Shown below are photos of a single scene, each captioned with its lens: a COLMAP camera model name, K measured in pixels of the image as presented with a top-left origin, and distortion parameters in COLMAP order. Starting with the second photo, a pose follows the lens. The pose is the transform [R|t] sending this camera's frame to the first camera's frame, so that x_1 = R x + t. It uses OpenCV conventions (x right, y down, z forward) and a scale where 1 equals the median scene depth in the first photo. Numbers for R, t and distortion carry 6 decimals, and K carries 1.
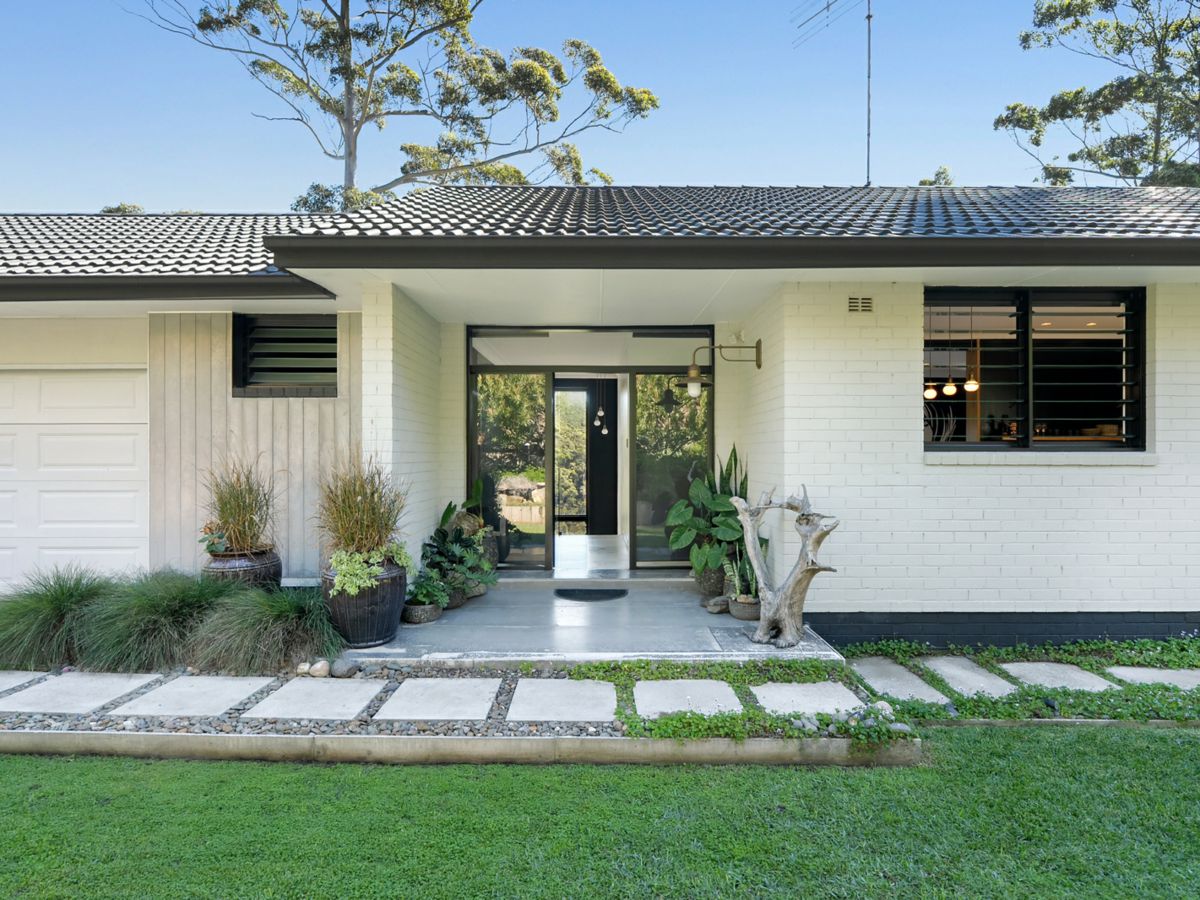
lens RADIAL K [[601.4, 0, 600.0], [0, 601.4, 450.0], [0, 0, 1]] dist [-0.002745, -0.000599]
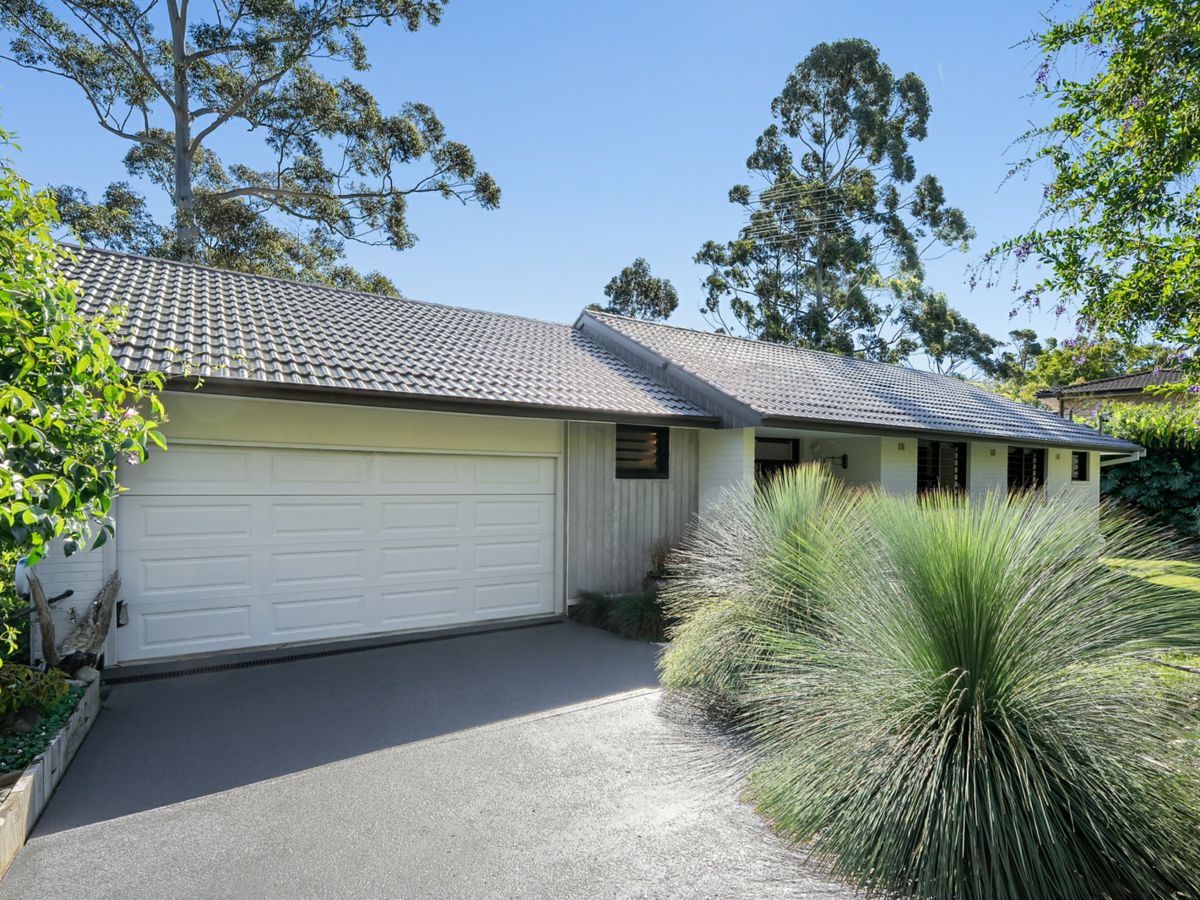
lens RADIAL K [[601.4, 0, 600.0], [0, 601.4, 450.0], [0, 0, 1]] dist [-0.002745, -0.000599]
pose [[0.845041, 0.041628, 0.533079, -1.435269], [-0.000147, 0.996983, -0.077621, -0.038346], [-0.534702, 0.065515, 0.842497, -0.299401]]
